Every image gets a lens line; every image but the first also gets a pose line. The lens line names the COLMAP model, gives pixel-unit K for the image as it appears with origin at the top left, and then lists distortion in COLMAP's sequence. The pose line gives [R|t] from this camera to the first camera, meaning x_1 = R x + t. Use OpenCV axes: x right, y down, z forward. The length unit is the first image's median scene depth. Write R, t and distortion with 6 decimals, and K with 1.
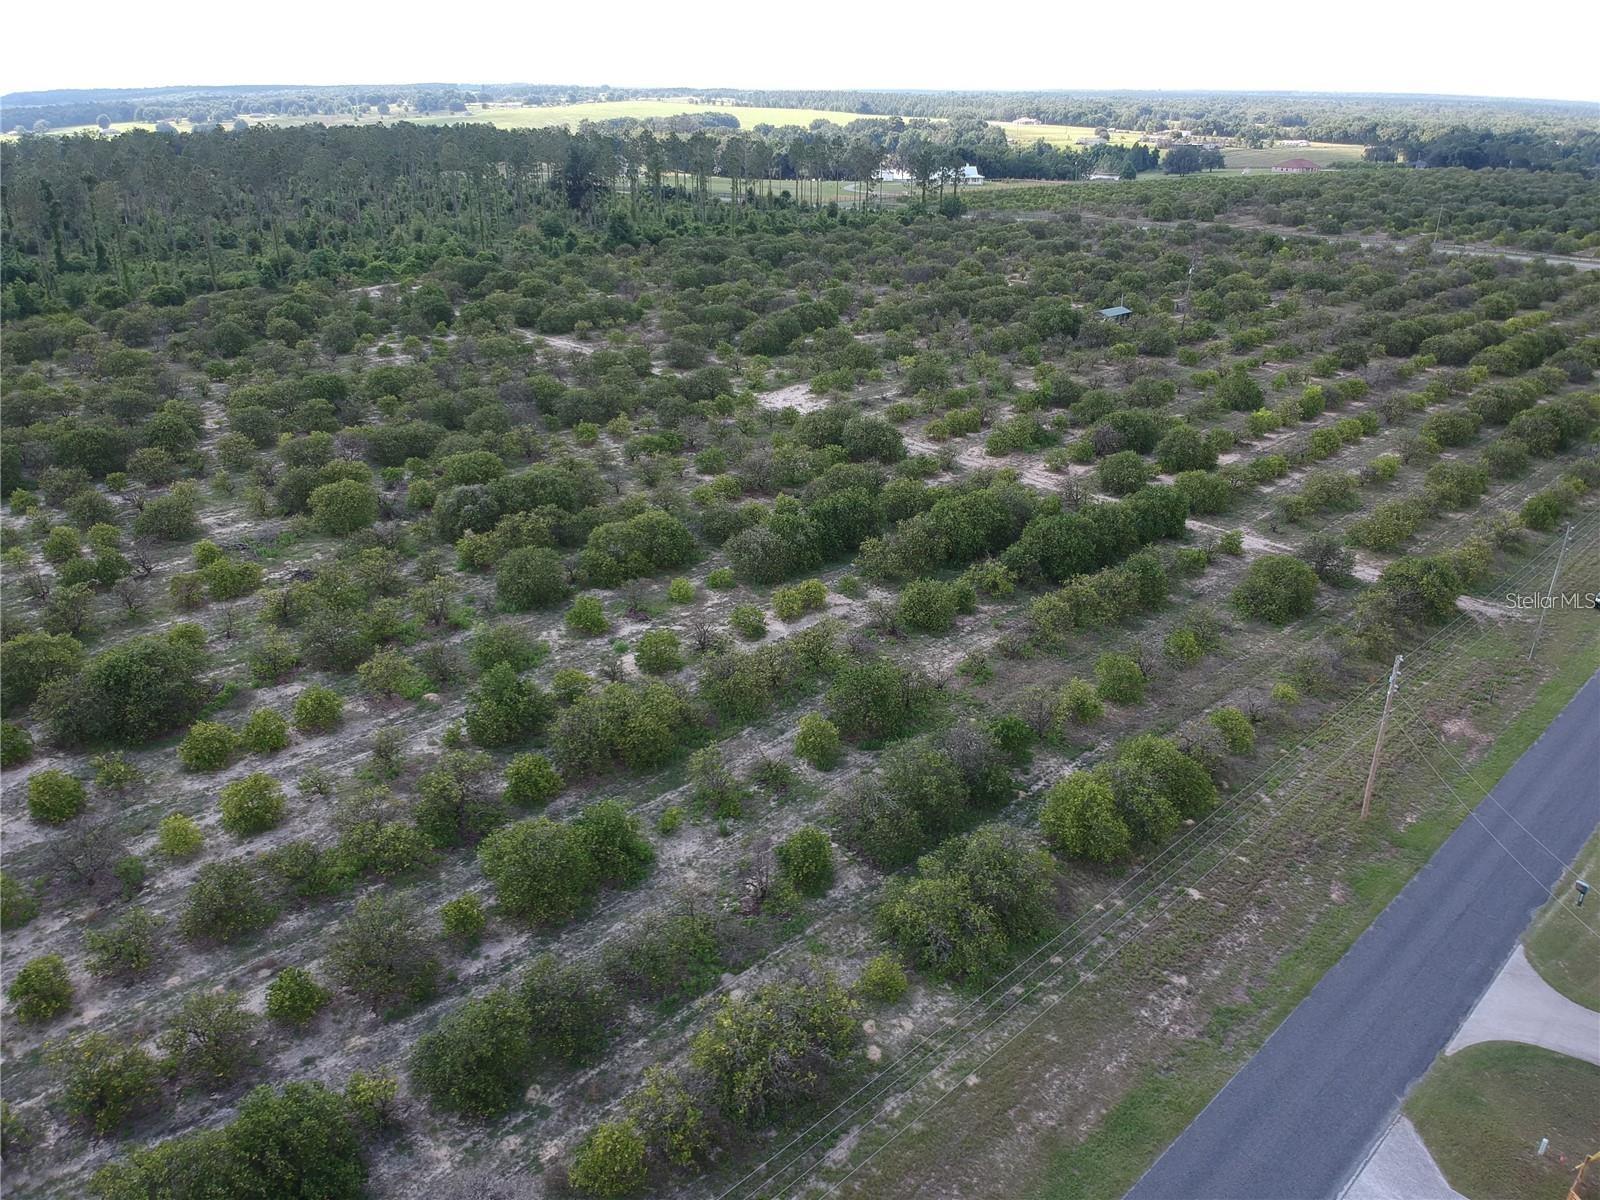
lens RADIAL K [[1171.6, 0, 788.6], [0, 1171.6, 606.8], [0, 0, 1]] dist [0.041277, -0.098454]
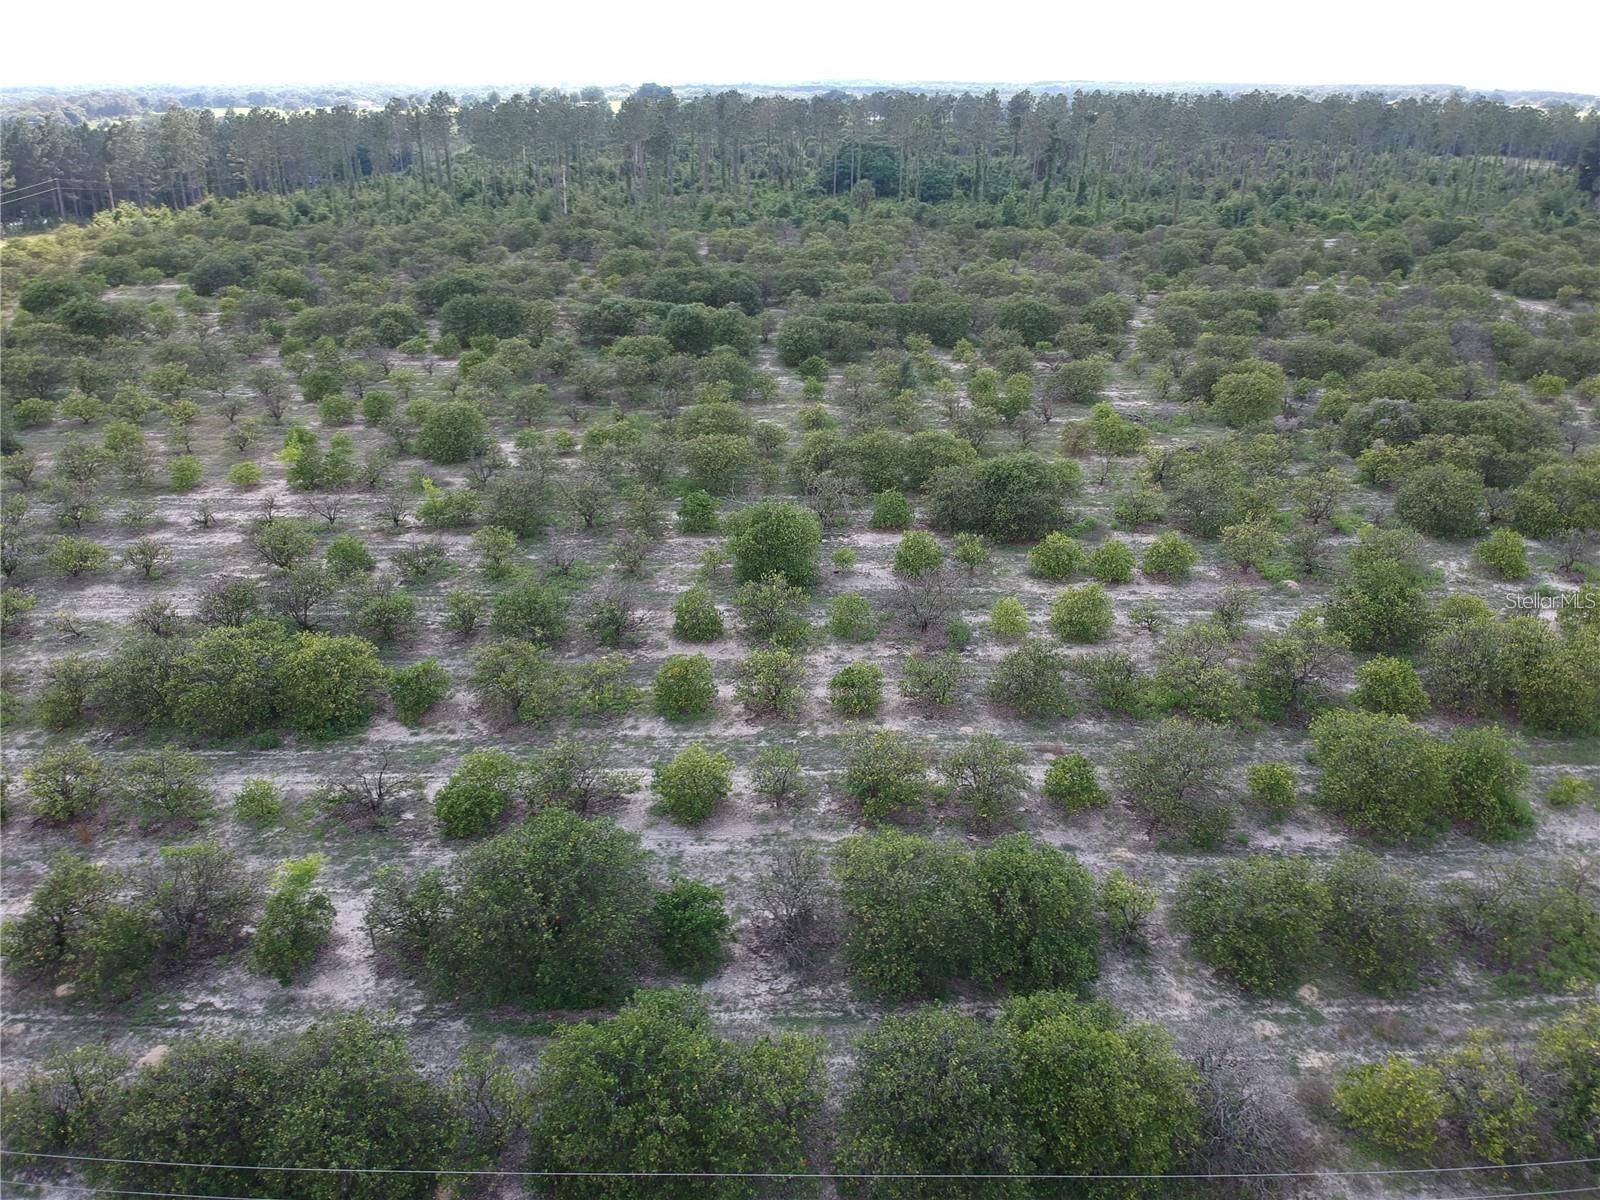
lens RADIAL K [[1171.6, 0, 820.1], [0, 1171.6, 615.5], [0, 0, 1]] dist [0.041277, -0.098454]
pose [[0.752136, 0.276395, -0.598245, -0.031785], [-0.270529, 0.957277, 0.102152, 0.094295], [0.600921, 0.085011, 0.794775, 0.079174]]
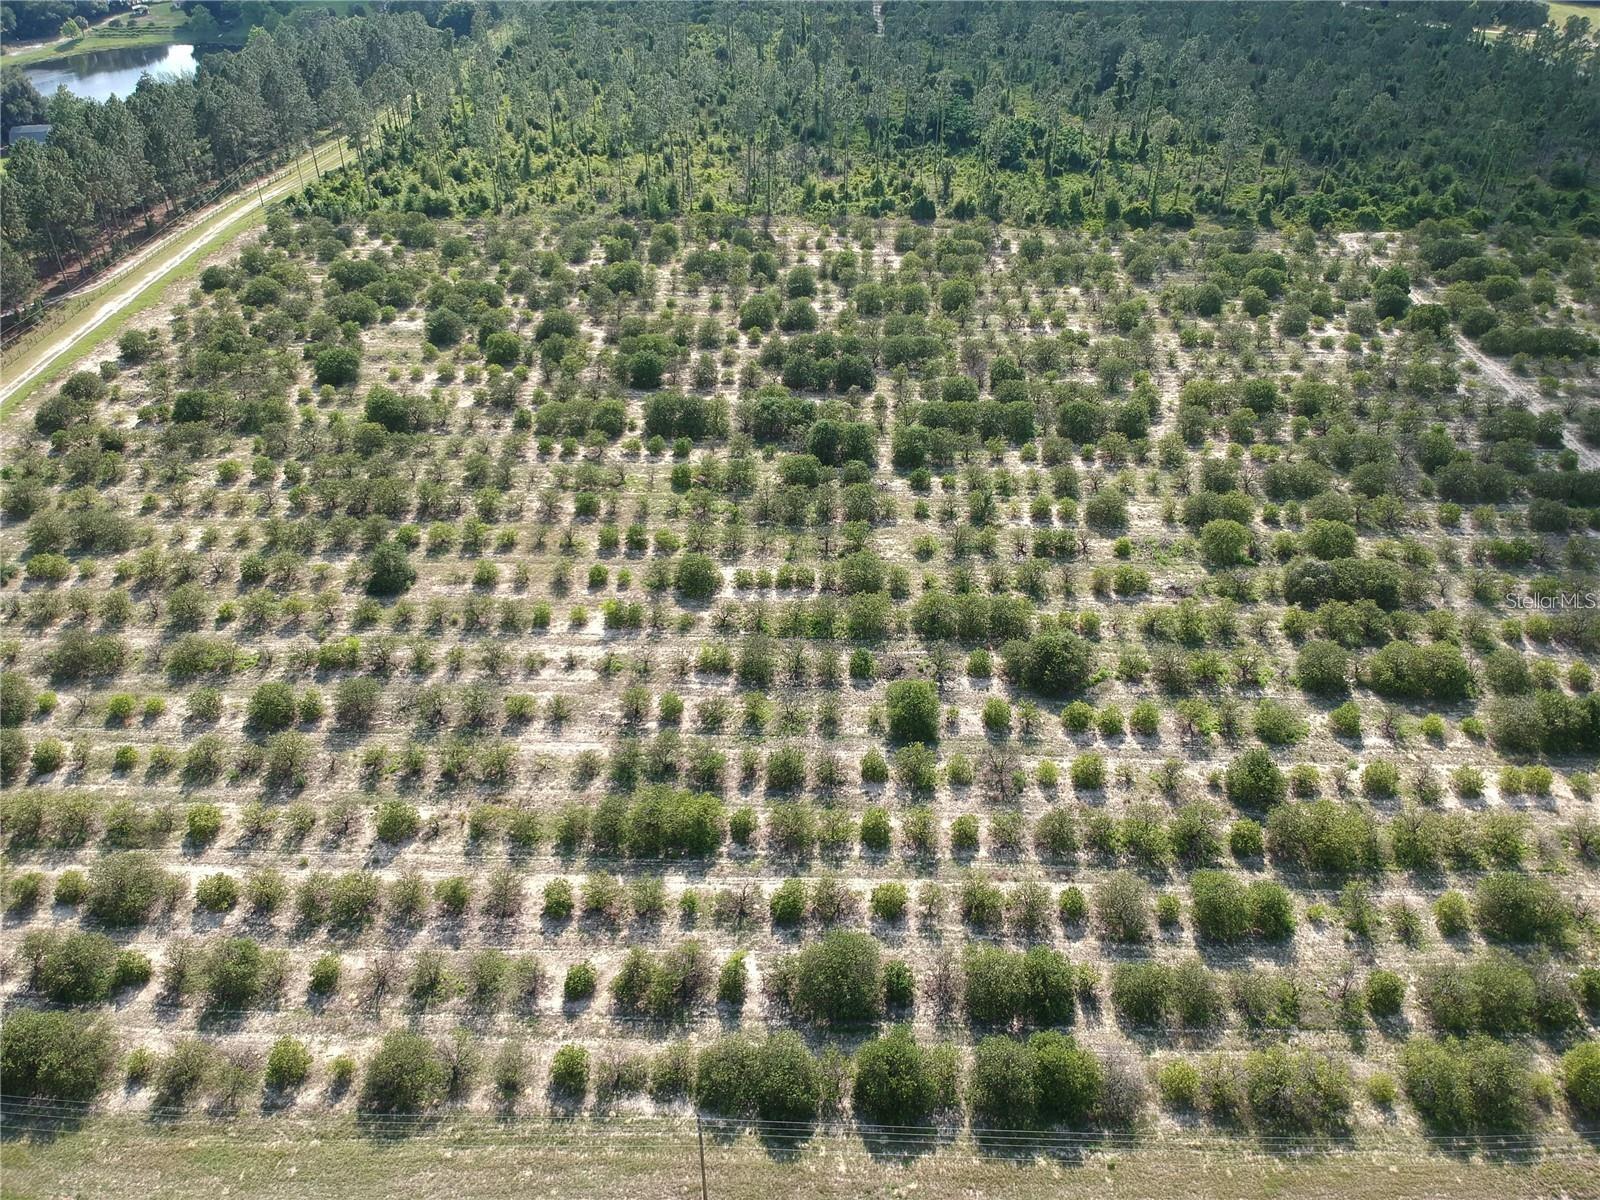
lens RADIAL K [[1171.6, 0, 818.3], [0, 1171.6, 592.1], [0, 0, 1]] dist [0.041277, -0.098454]
pose [[0.721286, 0.394624, -0.569226, 0.102593], [-0.284600, 0.918099, 0.275858, -0.337441], [0.631466, -0.036971, 0.774522, -0.441526]]
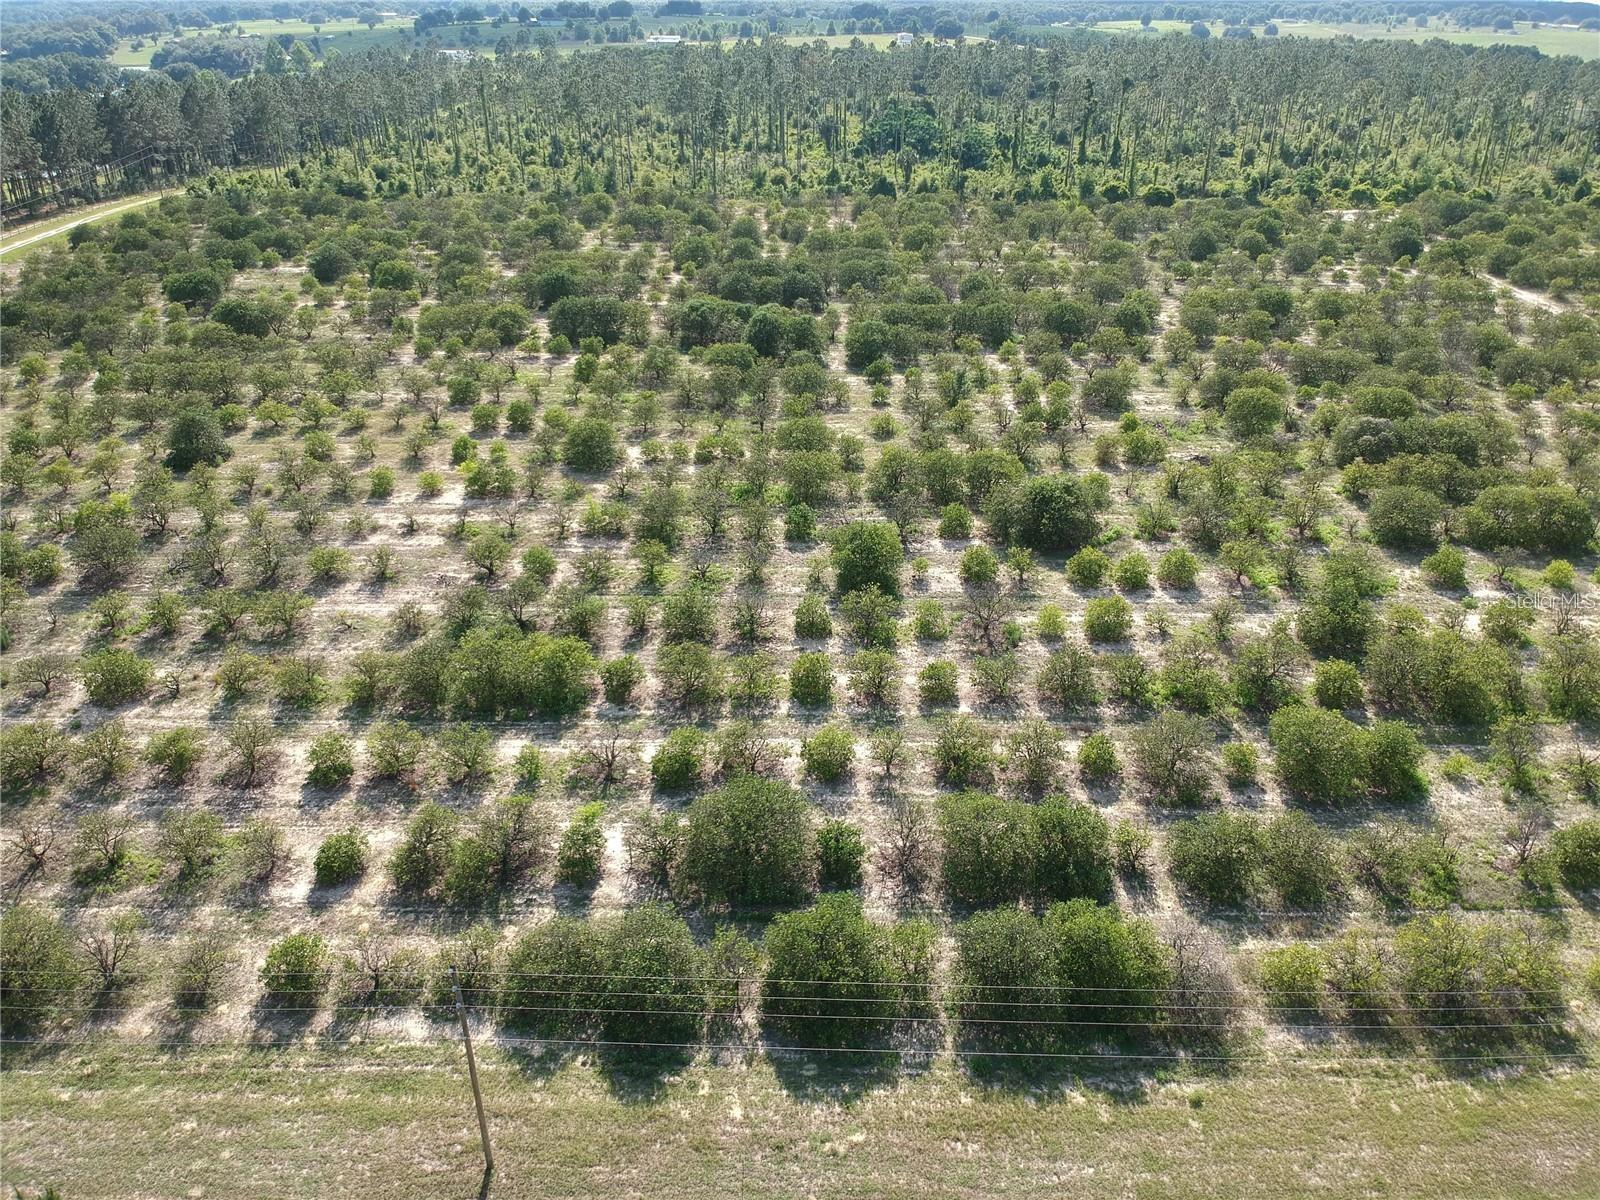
lens RADIAL K [[1171.6, 0, 821.6], [0, 1171.6, 595.2], [0, 0, 1]] dist [0.041277, -0.098454]
pose [[0.738561, 0.315185, -0.595974, 0.040087], [-0.279202, 0.947615, 0.155152, 0.023864], [0.613656, 0.051807, 0.787872, -0.129744]]
